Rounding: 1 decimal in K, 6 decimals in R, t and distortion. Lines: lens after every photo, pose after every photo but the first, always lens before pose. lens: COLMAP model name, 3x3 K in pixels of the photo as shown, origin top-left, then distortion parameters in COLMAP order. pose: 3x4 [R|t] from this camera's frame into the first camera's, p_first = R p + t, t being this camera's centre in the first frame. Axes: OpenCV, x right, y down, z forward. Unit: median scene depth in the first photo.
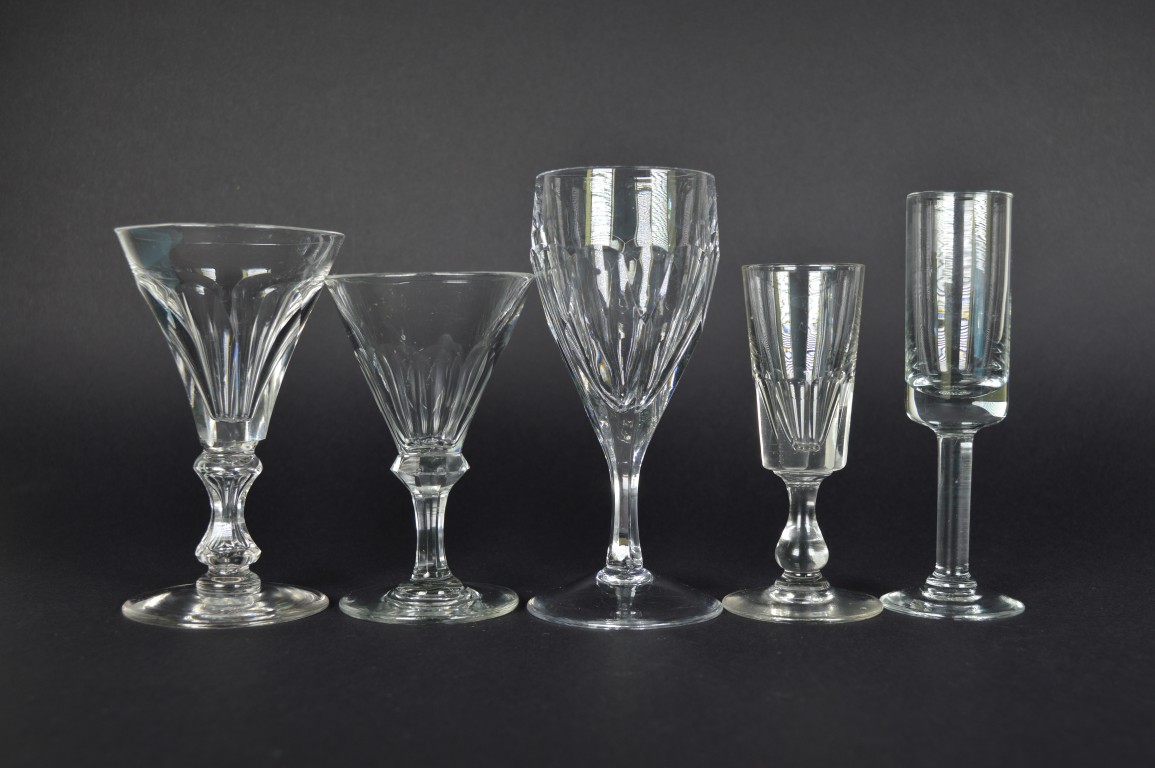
lens RADIAL K [[1579.7, 0, 577.5], [0, 1579.7, 384.0], [0, 0, 1]] dist [0.000663, 0.005883]
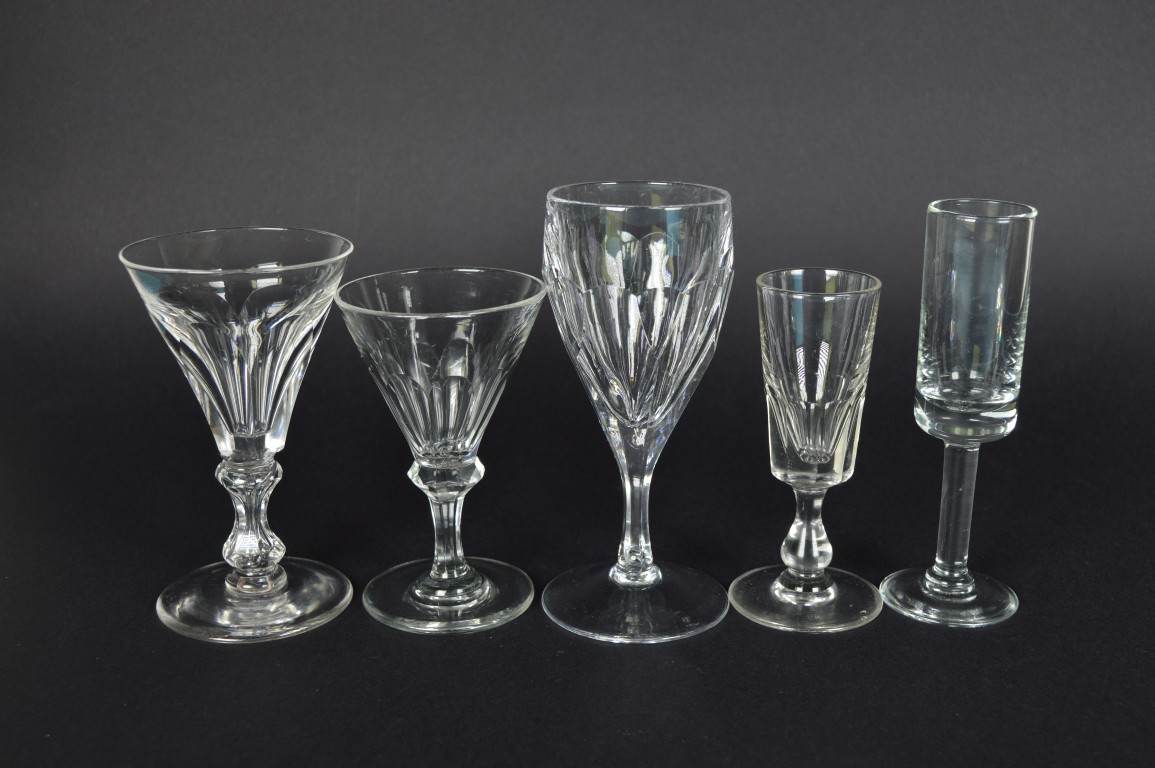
lens RADIAL K [[1579.7, 0, 577.5], [0, 1579.7, 384.0], [0, 0, 1]] dist [0.000663, 0.005883]
pose [[0.999971, -0.001784, -0.007377, -0.000518], [0.003671, 0.964400, 0.264423, -0.272181], [0.006643, -0.264443, 0.964379, 0.029174]]
